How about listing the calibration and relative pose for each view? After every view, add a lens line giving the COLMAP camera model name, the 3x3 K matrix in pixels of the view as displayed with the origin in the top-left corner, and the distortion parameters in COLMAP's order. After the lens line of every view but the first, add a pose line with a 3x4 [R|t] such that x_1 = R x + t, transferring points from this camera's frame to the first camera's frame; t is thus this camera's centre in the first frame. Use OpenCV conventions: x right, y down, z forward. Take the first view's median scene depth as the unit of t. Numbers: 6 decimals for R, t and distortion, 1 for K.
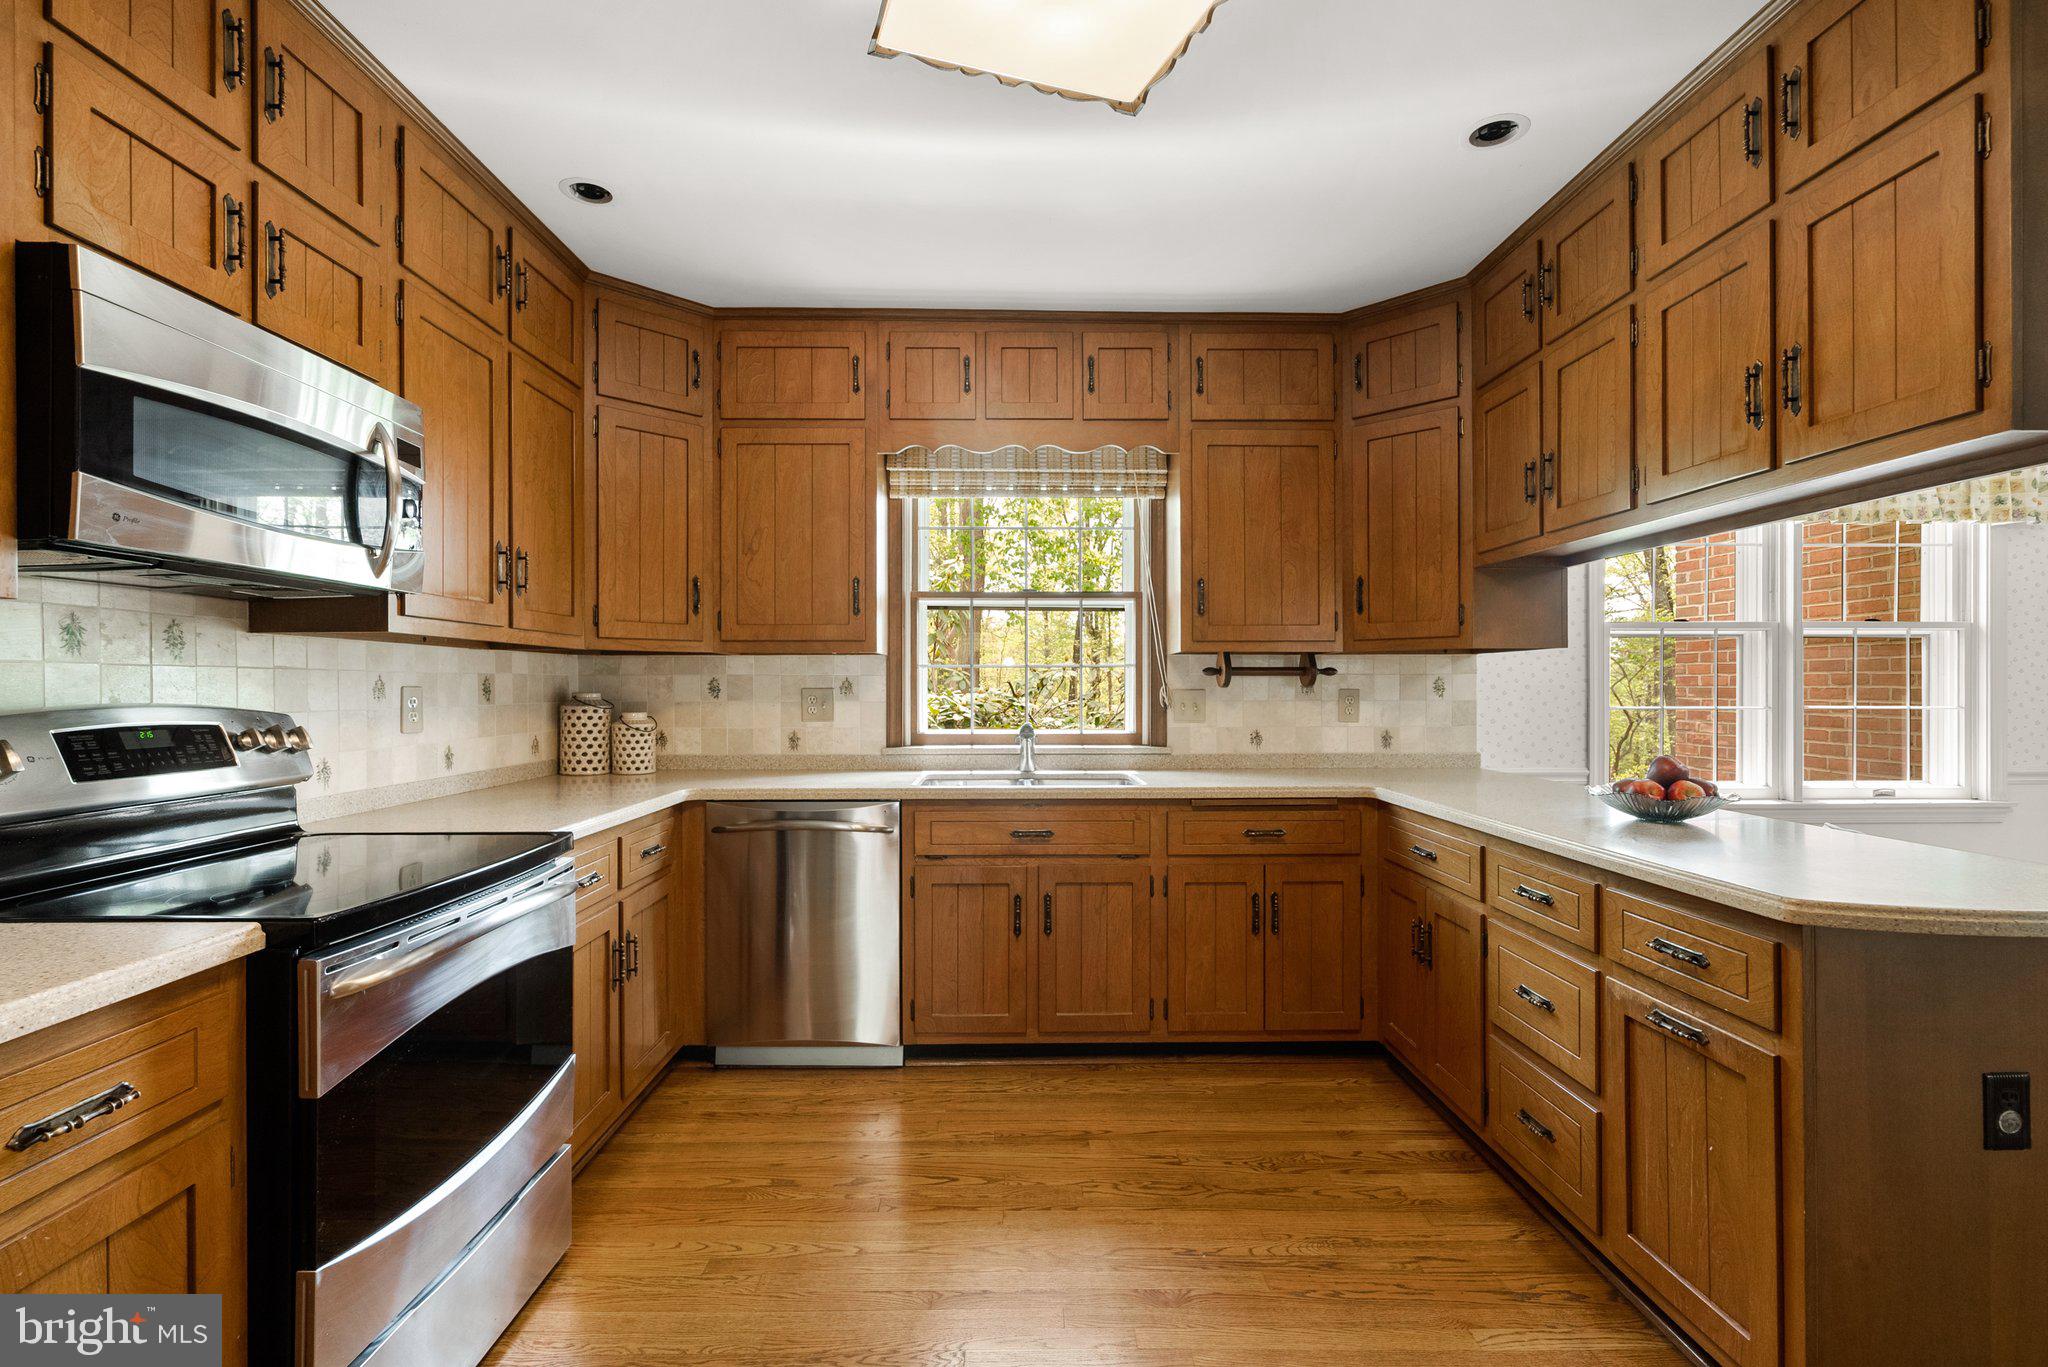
lens RADIAL K [[940.6, 0, 1020.2], [0, 940.6, 678.1], [0, 0, 1]] dist [-0.010544, 0.007456]
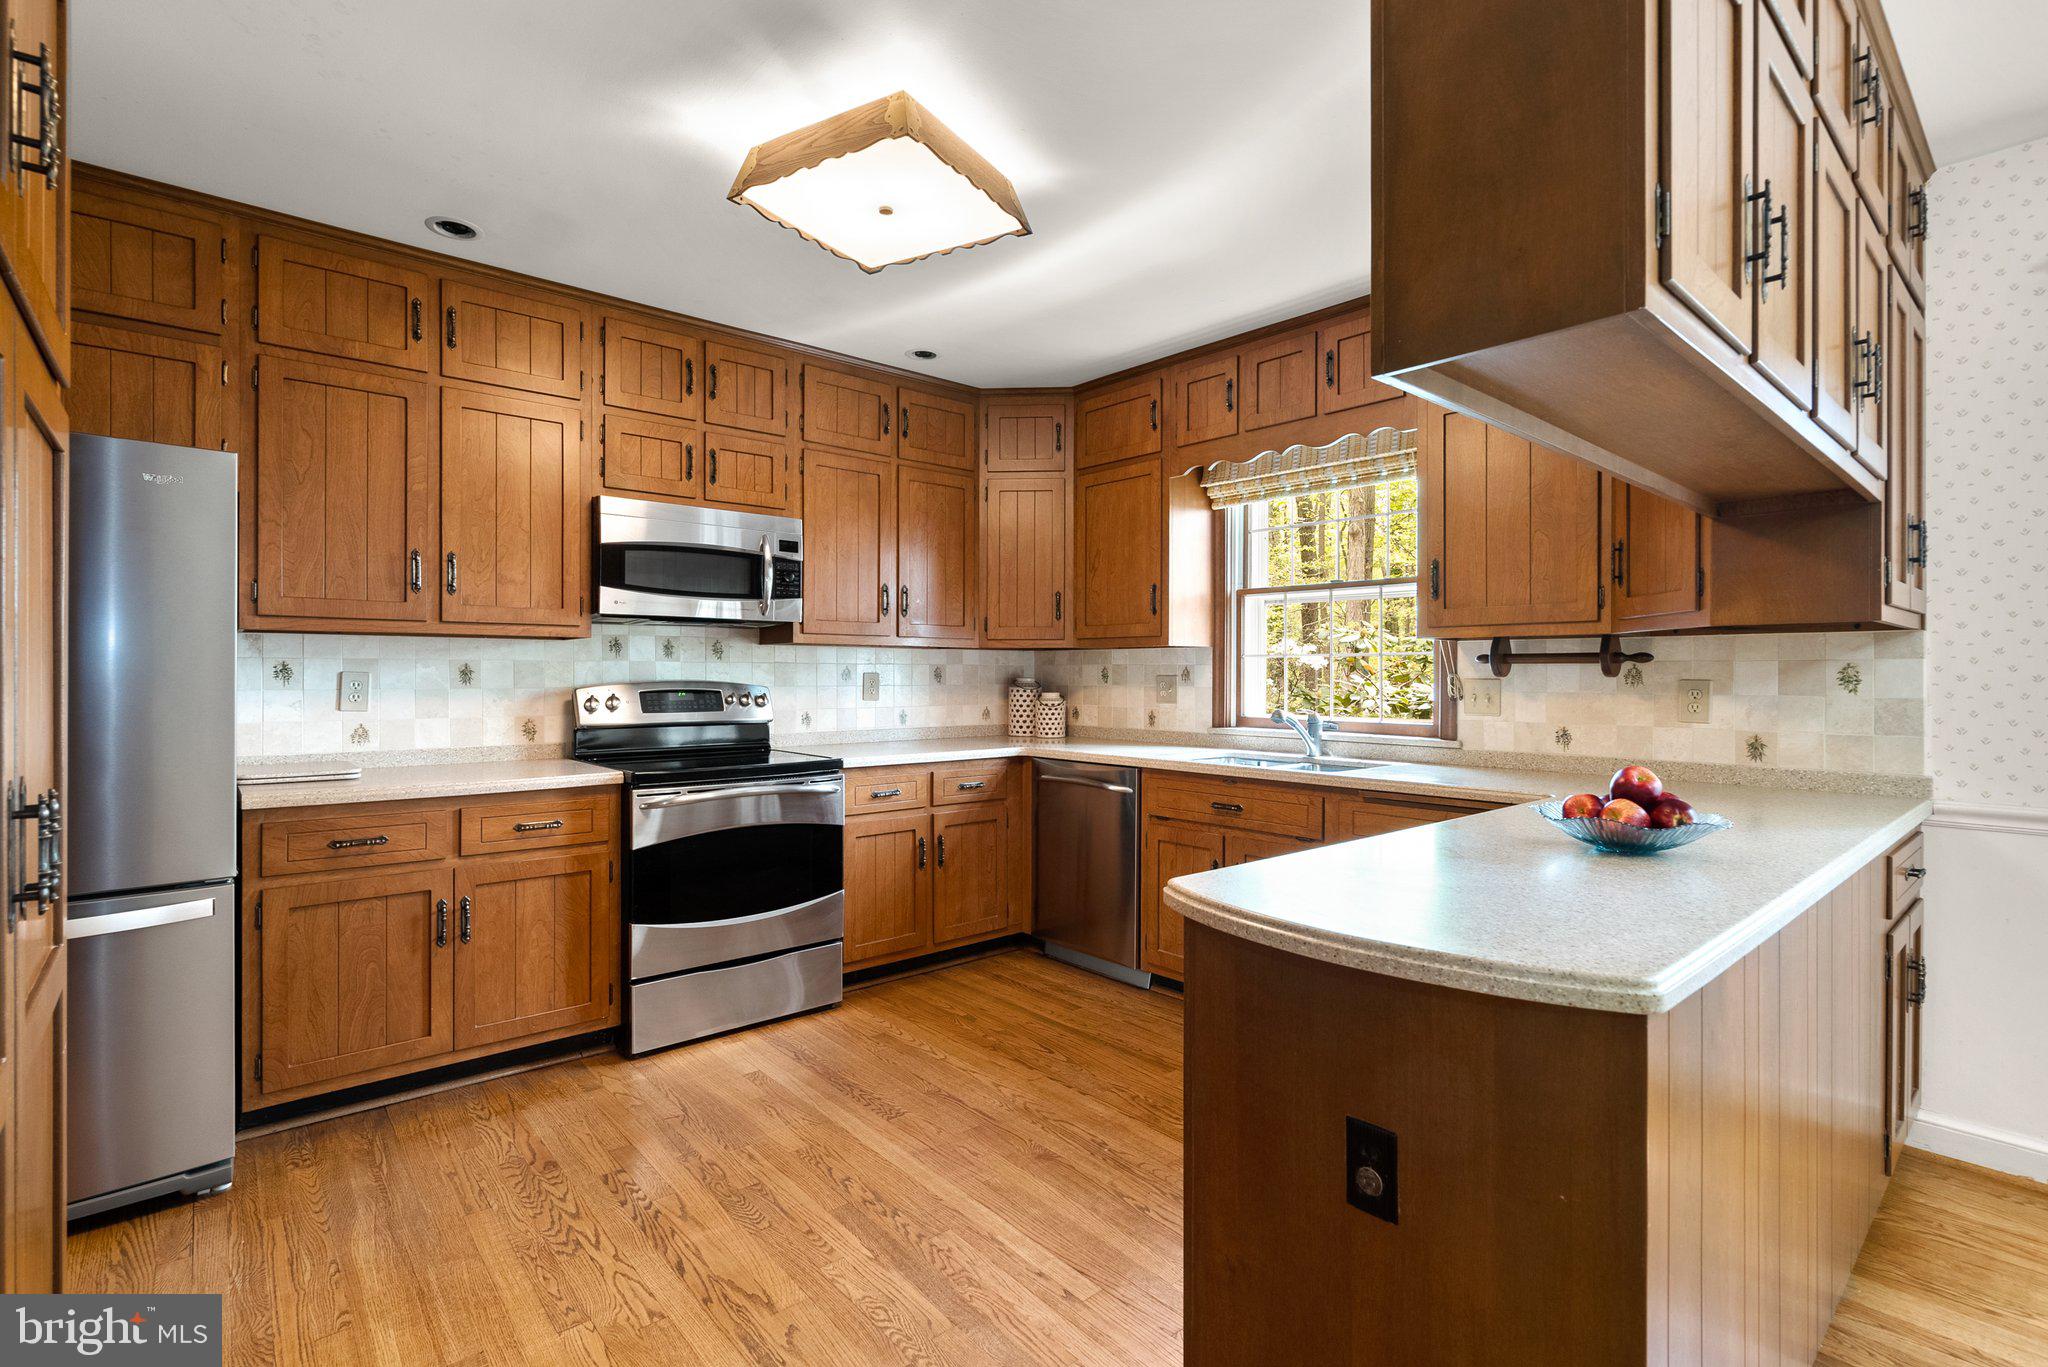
lens RADIAL K [[941.9, 0, 1019.5], [0, 941.9, 662.2], [0, 0, 1]] dist [-0.001950, -0.000115]
pose [[0.651337, -0.005863, -0.758766, 0.628323], [0.002636, 0.999982, -0.005464, -0.000120], [0.758784, 0.001558, 0.651341, 0.080320]]
